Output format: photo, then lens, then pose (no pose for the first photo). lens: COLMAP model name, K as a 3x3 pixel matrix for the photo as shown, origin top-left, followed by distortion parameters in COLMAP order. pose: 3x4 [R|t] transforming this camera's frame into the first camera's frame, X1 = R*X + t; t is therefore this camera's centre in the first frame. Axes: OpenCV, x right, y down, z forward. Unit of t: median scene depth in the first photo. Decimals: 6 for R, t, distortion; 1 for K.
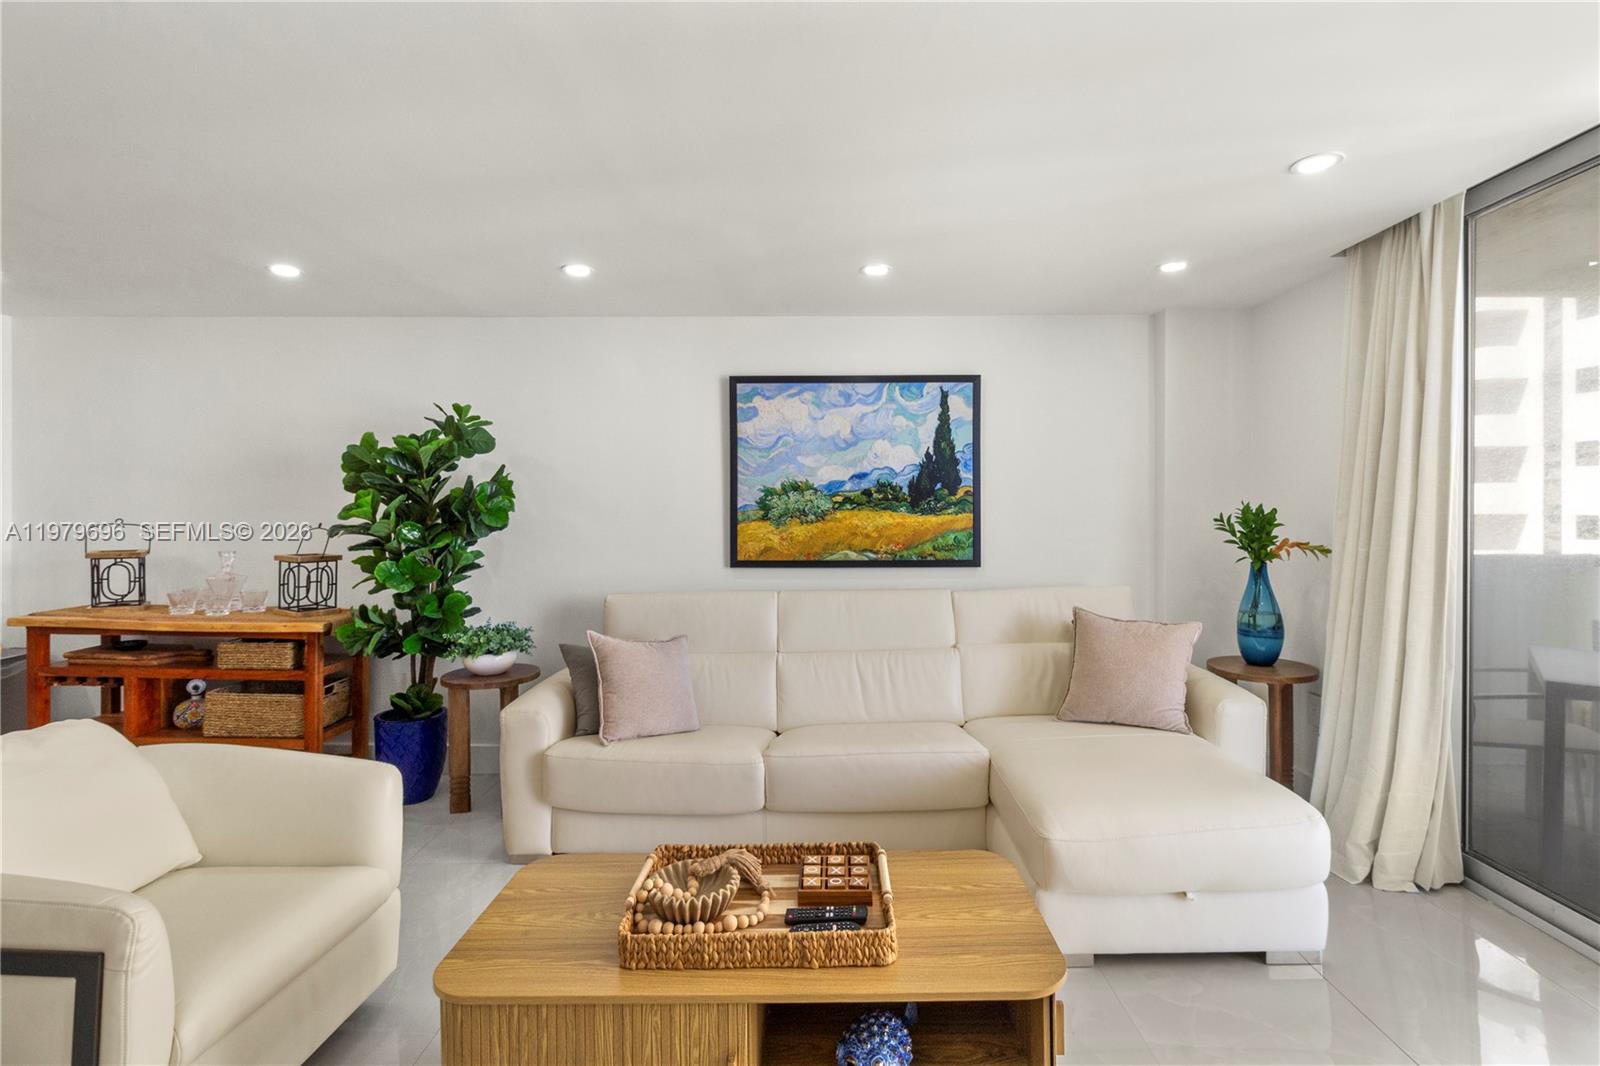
lens RADIAL K [[742.5, 0, 820.9], [0, 742.5, 512.1], [0, 0, 1]] dist [0.010289, -0.001725]
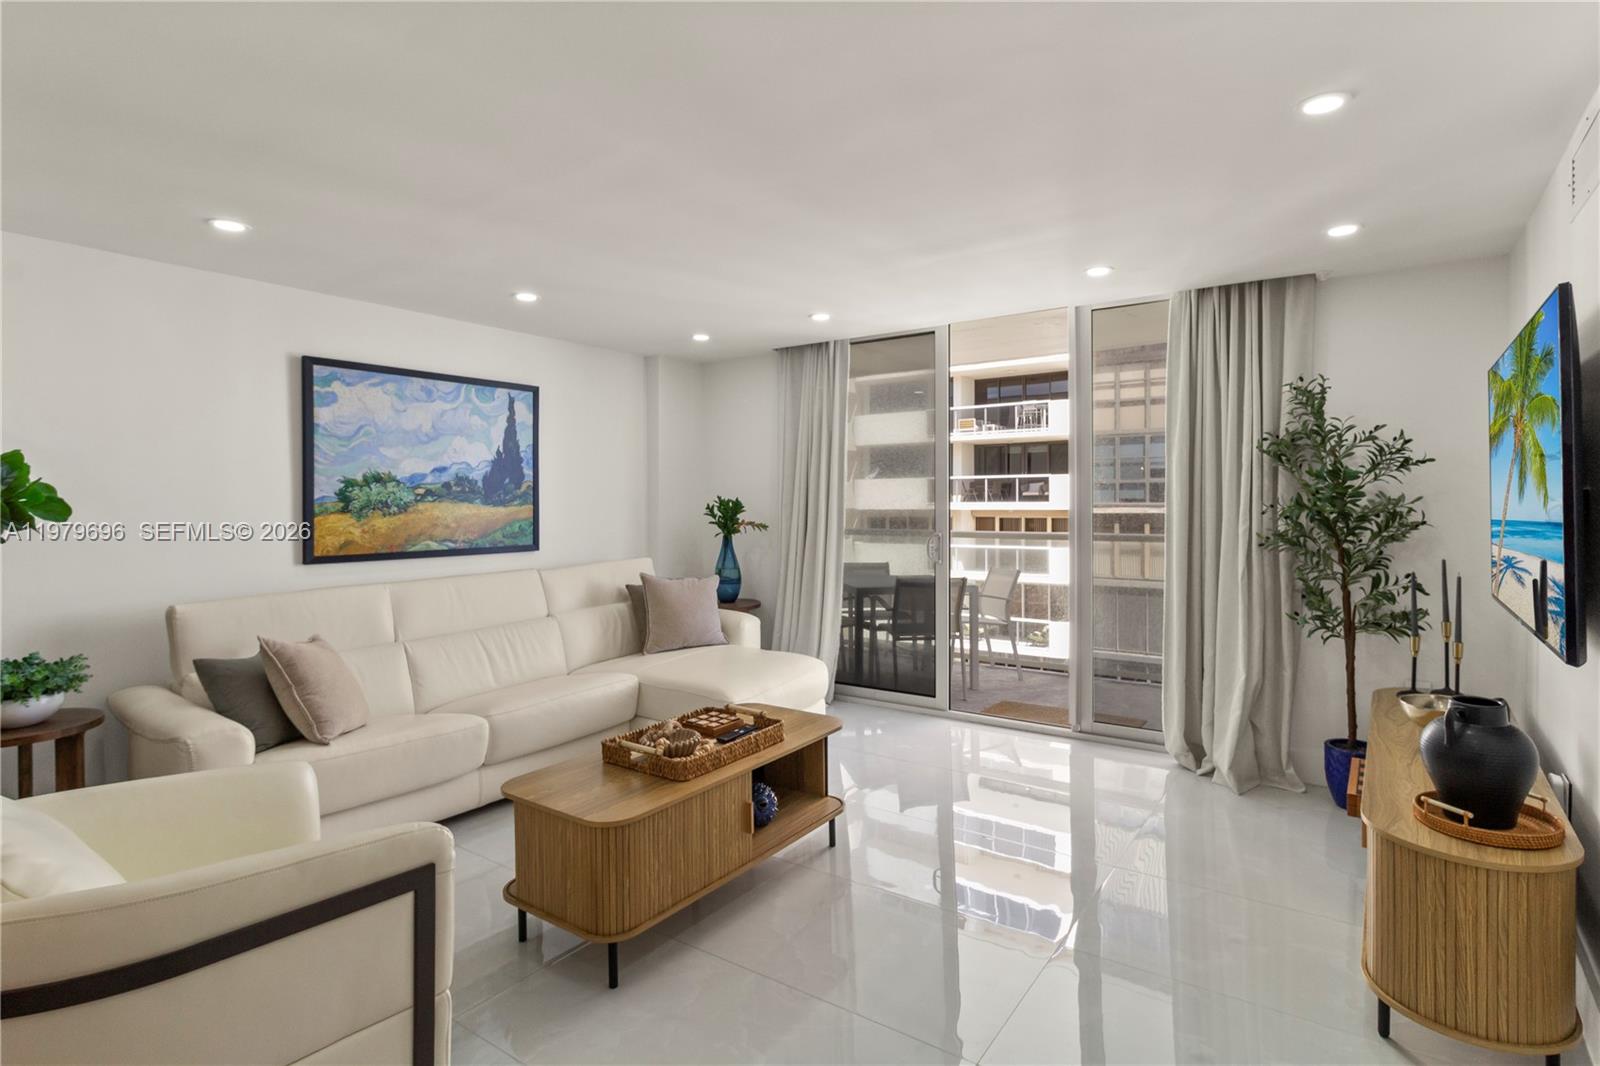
lens RADIAL K [[814.0, 0, 819.0], [0, 814.0, 508.7], [0, 0, 1]] dist [0.010578, 0.000932]
pose [[0.567414, -0.007109, 0.823402, -0.634294], [0.005981, 0.999972, 0.004512, 0.005153], [-0.823411, 0.002365, 0.567440, -0.100039]]
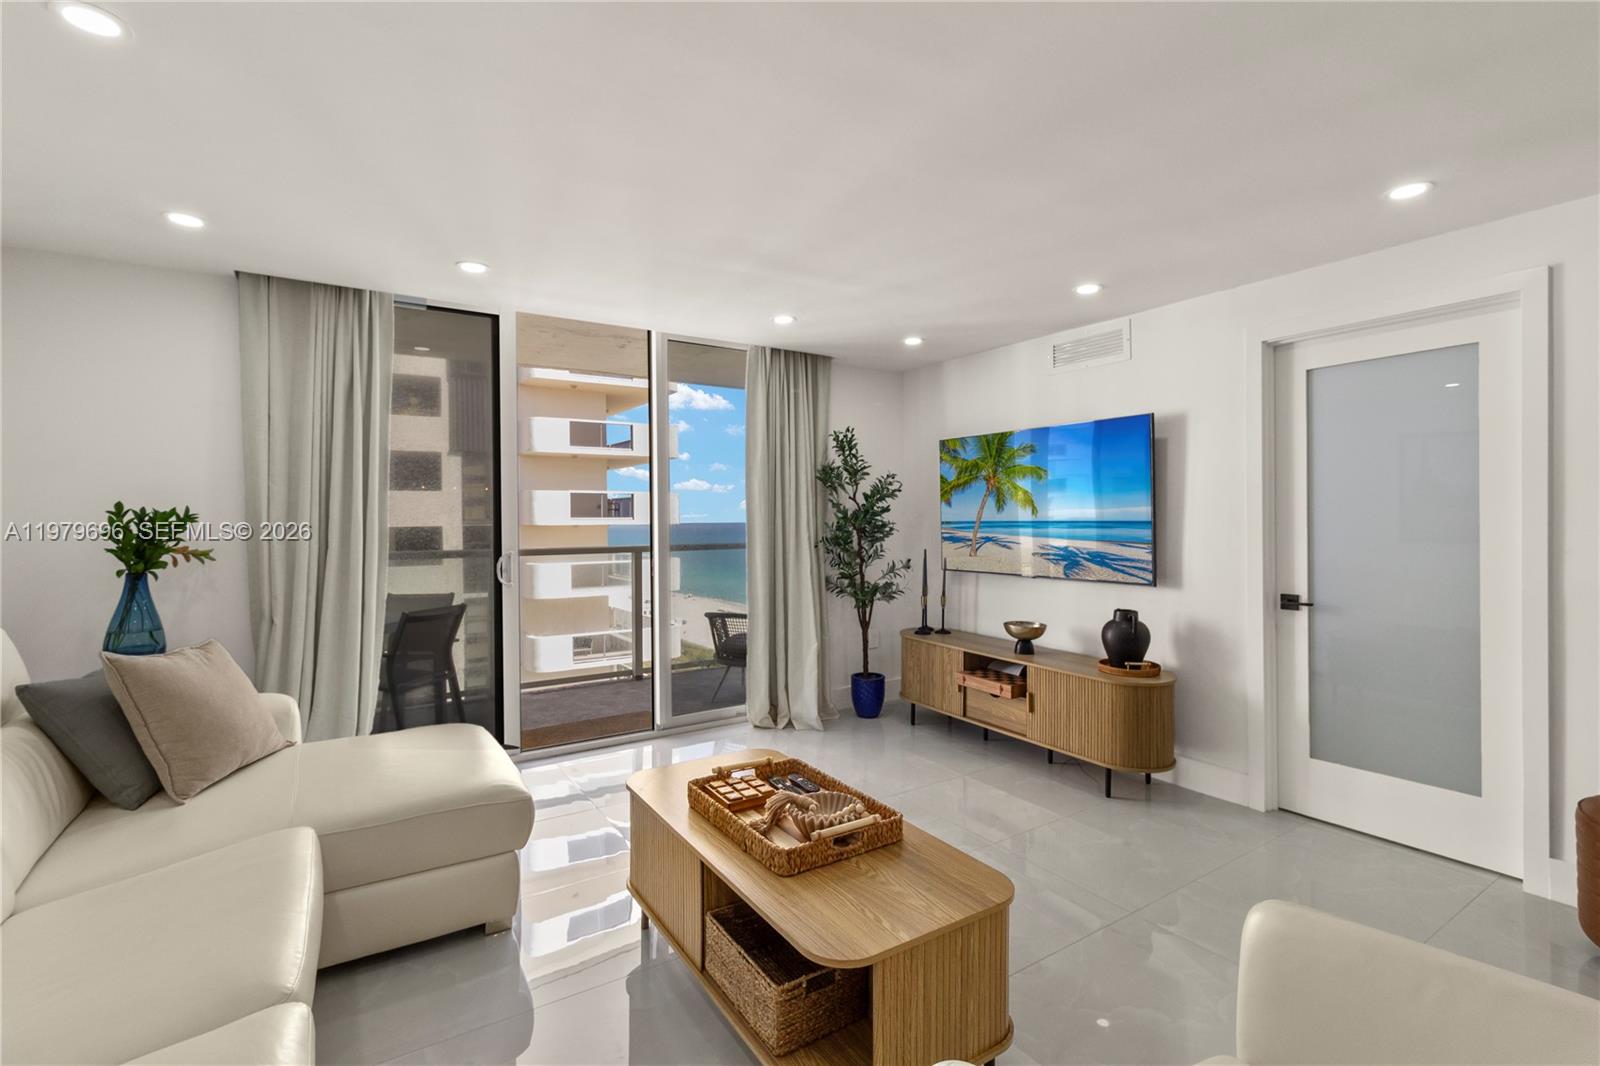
lens RADIAL K [[742.5, 0, 799.2], [0, 742.5, 521.8], [0, 0, 1]] dist [0.010289, -0.001725]
pose [[-0.550411, 0.001580, 0.834893, -0.524613], [0.011253, 0.999921, 0.005526, 0.009004], [-0.834818, 0.012436, -0.550385, 0.769219]]
